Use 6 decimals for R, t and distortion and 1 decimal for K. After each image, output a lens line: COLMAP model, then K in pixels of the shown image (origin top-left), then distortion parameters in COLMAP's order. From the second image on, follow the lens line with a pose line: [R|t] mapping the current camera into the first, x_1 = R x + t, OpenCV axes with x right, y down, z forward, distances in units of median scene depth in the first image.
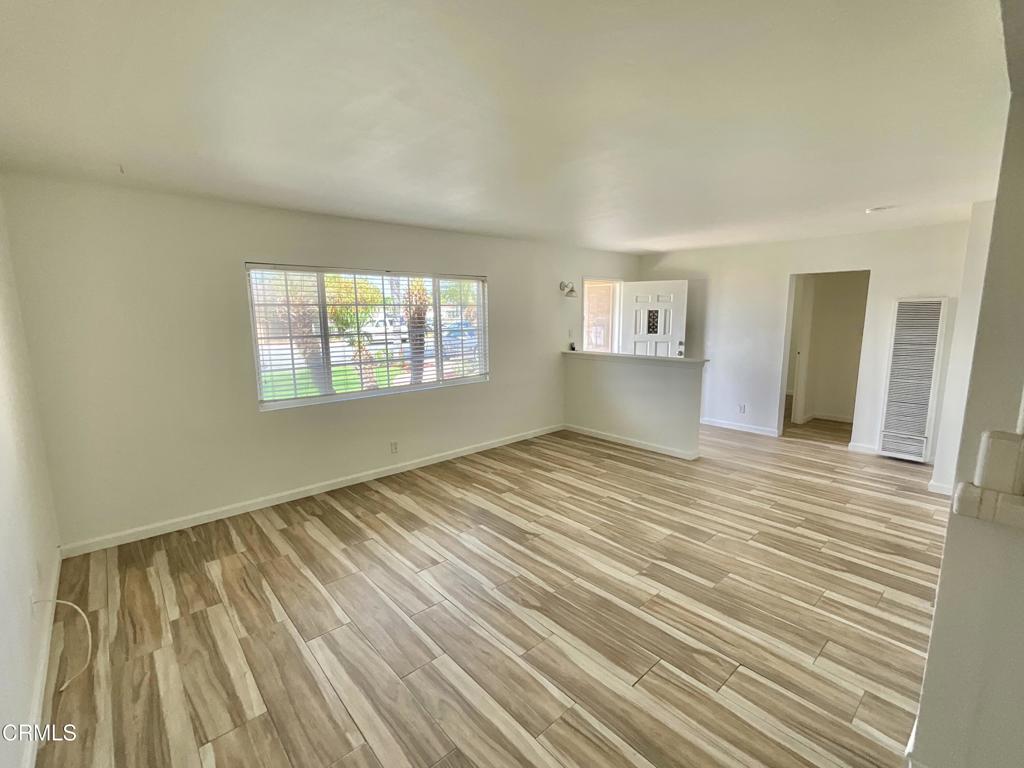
lens RADIAL K [[458.2, 0, 512.0], [0, 458.2, 384.0], [0, 0, 1]] dist [0.000018, 0.000312]
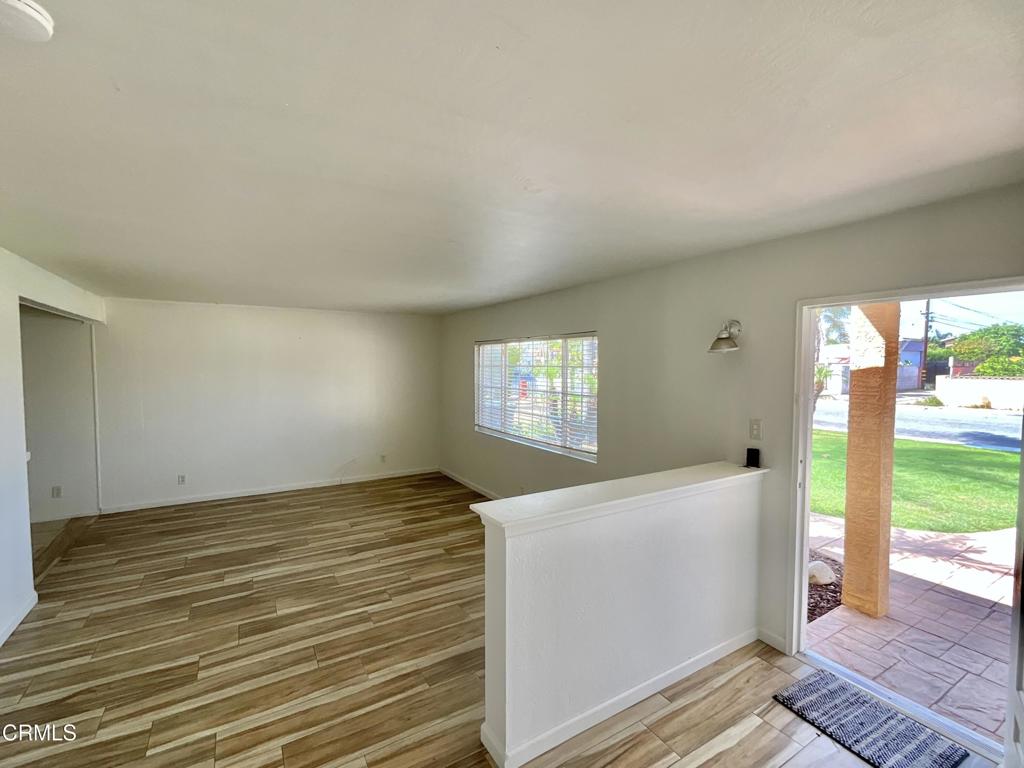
lens RADIAL K [[458.2, 0, 512.0], [0, 458.2, 384.0], [0, 0, 1]] dist [0.000018, 0.000312]
pose [[-0.188609, 0.045877, -0.980980, 1.173993], [-0.149996, 0.985842, 0.074943, -0.283132], [0.970530, 0.161278, -0.179057, 1.584702]]
